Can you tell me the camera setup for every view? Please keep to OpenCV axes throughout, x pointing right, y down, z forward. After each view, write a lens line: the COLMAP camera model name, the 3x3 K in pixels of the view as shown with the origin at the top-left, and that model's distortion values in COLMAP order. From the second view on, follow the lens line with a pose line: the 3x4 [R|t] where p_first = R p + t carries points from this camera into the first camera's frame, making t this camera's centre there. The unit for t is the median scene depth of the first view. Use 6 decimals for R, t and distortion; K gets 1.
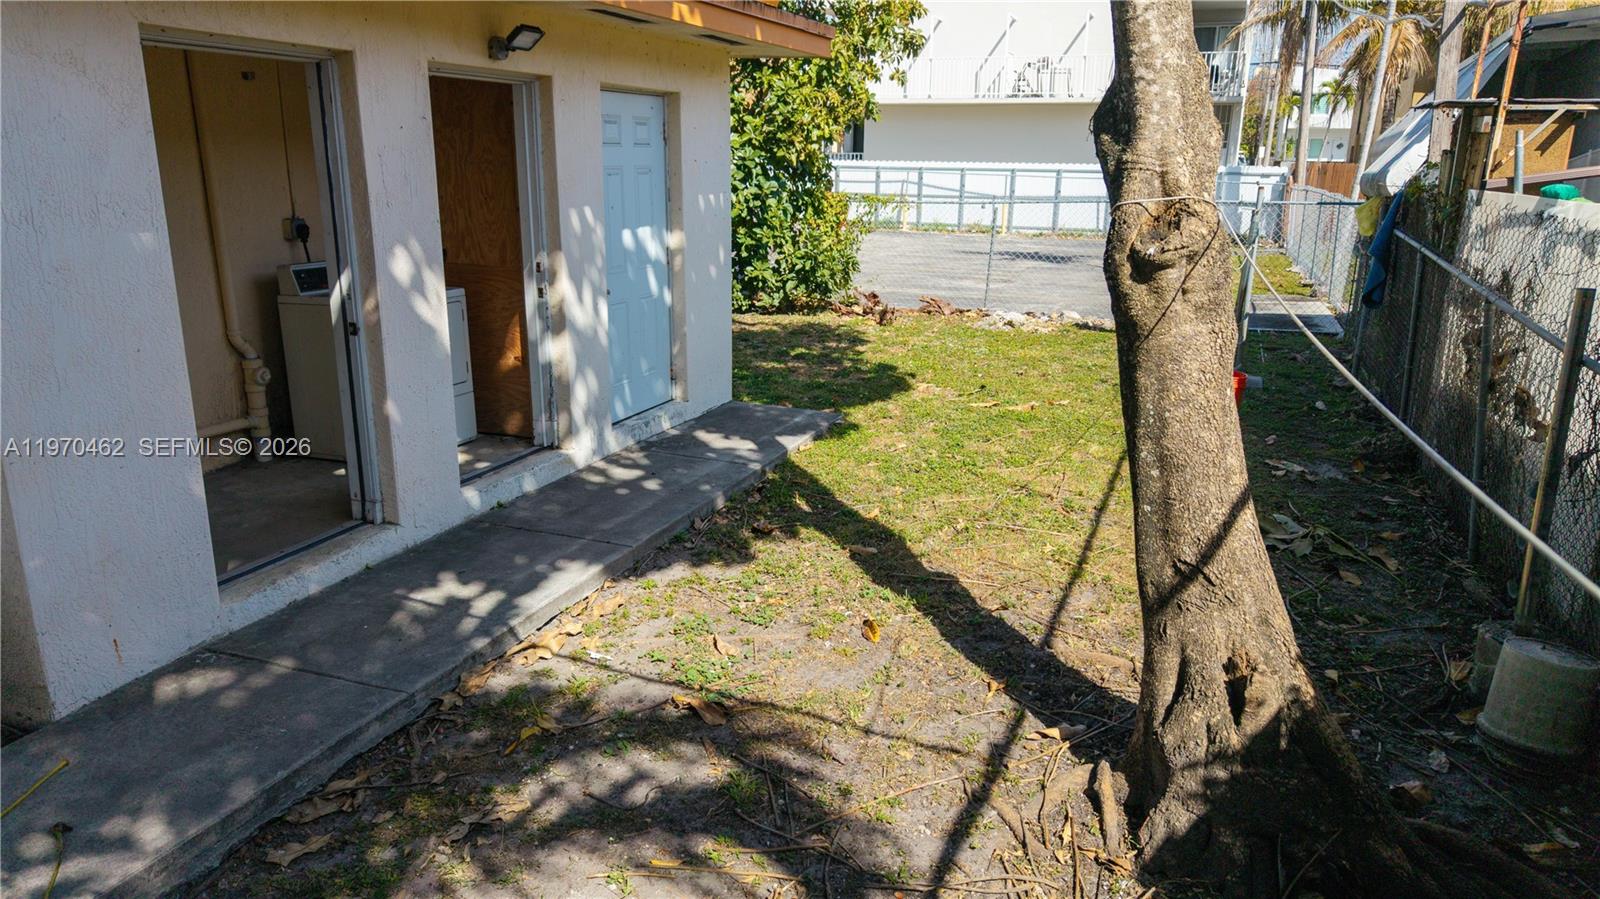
lens RADIAL K [[1070.5, 0, 800.0], [0, 1070.5, 449.5], [0, 0, 1]] dist [-0.004650, -0.002650]
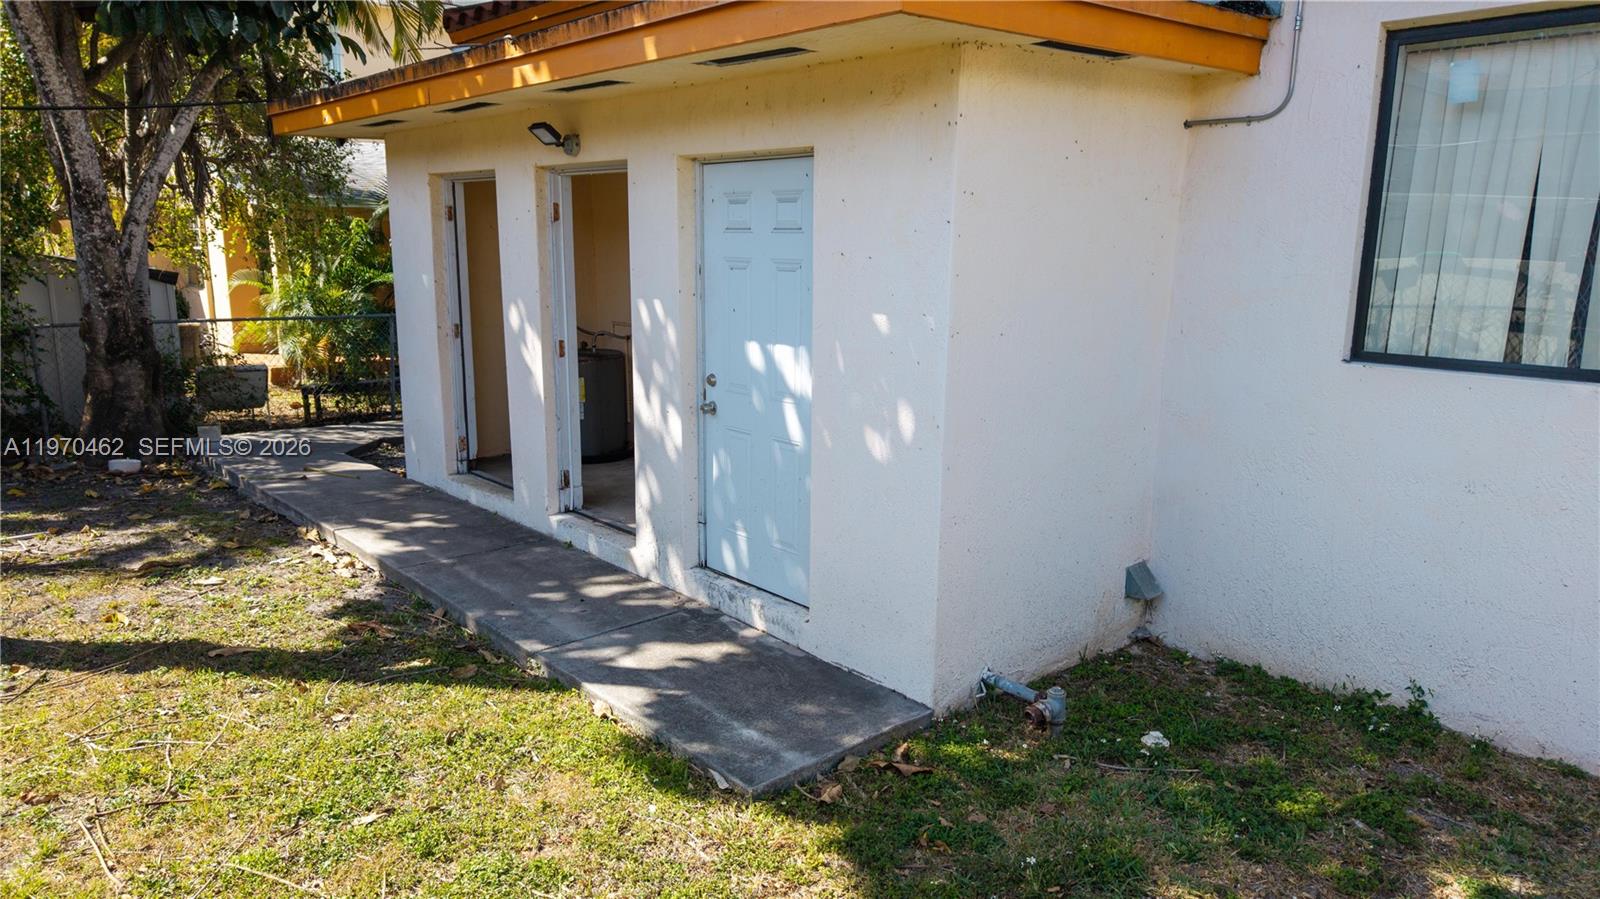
lens RADIAL K [[1070.5, 0, 800.0], [0, 1070.5, 449.5], [0, 0, 1]] dist [-0.004650, -0.002650]
pose [[-0.457397, 0.176843, -0.871501, 0.523370], [-0.238872, 0.919574, 0.311967, -0.406301], [0.856580, 0.350870, -0.378367, 1.440522]]
